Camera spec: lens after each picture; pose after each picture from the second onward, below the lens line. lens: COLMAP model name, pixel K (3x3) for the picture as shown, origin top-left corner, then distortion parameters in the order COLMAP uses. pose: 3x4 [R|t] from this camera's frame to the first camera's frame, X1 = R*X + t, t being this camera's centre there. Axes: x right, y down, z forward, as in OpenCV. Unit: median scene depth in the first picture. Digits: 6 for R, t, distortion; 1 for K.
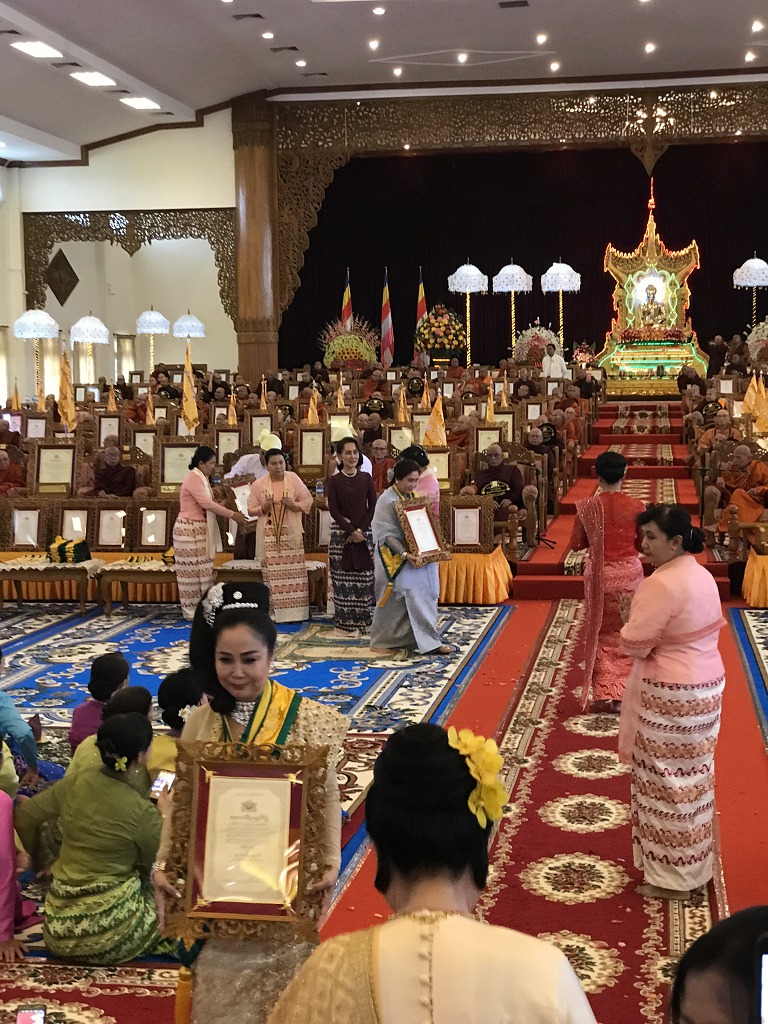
lens RADIAL K [[1693.2, 0, 385.5], [0, 1693.2, 511.1], [0, 0, 1]] dist [-0.014458, 0.000000]
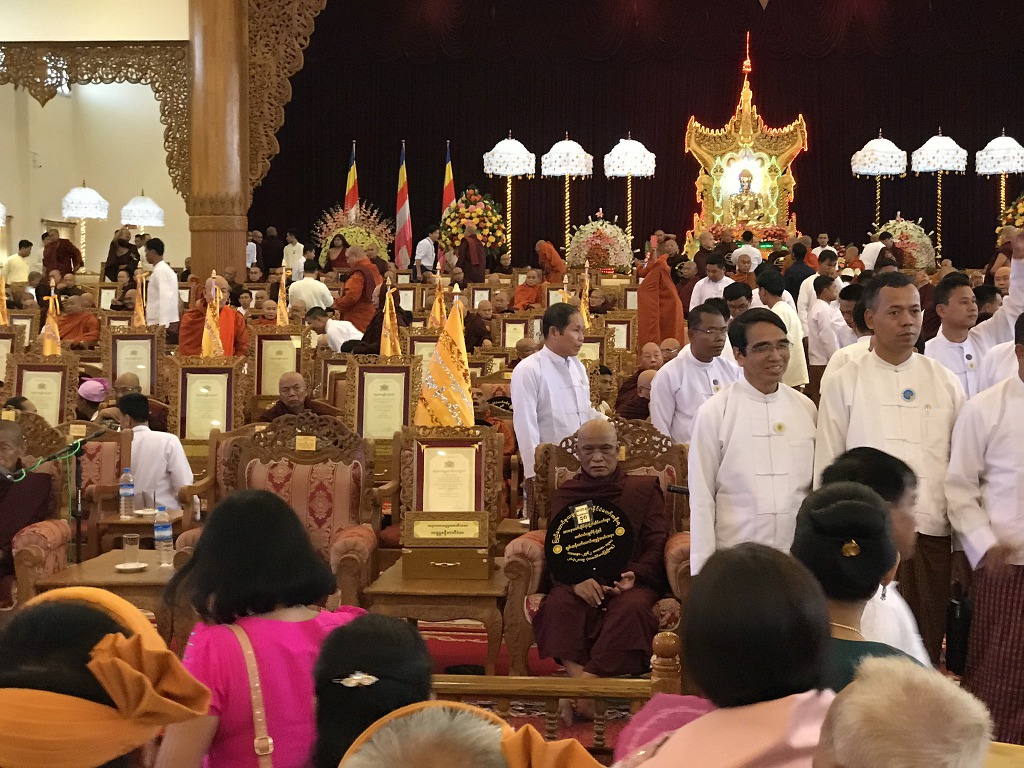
lens RADIAL K [[1693.2, 0, 509.1], [0, 1693.2, 382.6], [0, 0, 1]] dist [-0.014458, 0.000000]
pose [[0.998452, 0.015477, 0.053421, 0.009195], [-0.014134, 0.999577, -0.025436, -0.015569], [-0.053792, 0.024642, 0.998248, 0.238204]]
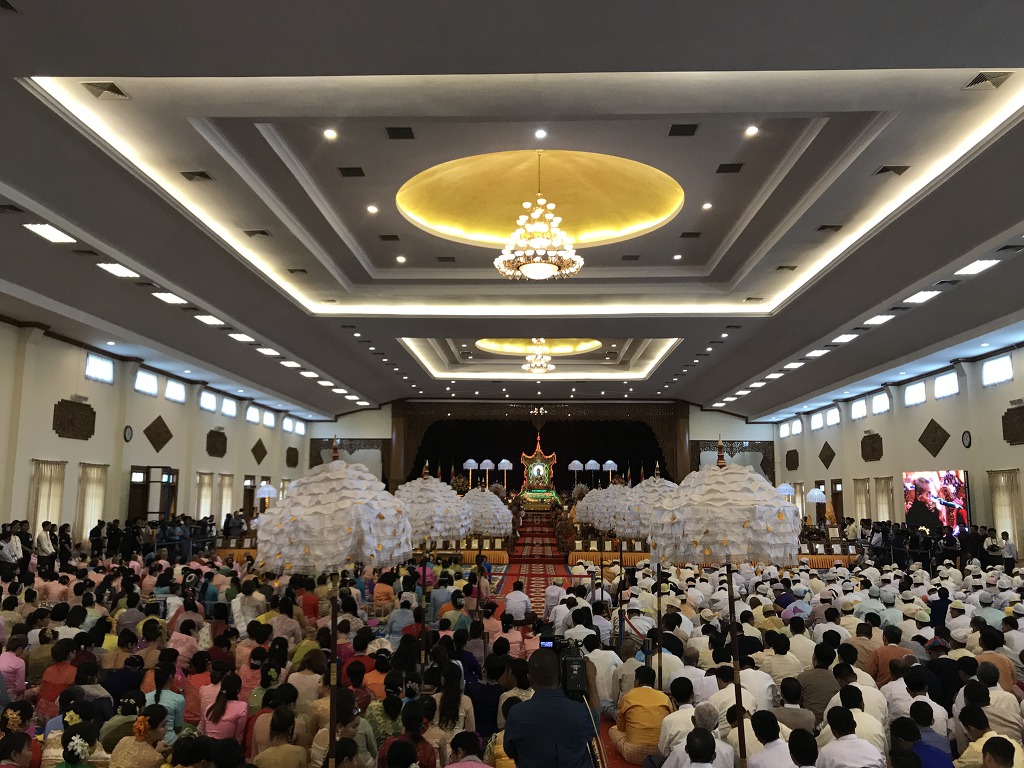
lens RADIAL K [[832.3, 0, 504.8], [0, 832.3, 377.7], [0, 0, 1]] dist [0.130410, 0.000597]
pose [[0.992339, 0.036939, 0.117894, -0.058508], [-0.009901, 0.974964, -0.222141, 0.021098], [-0.123148, 0.219272, 0.967861, -0.311673]]
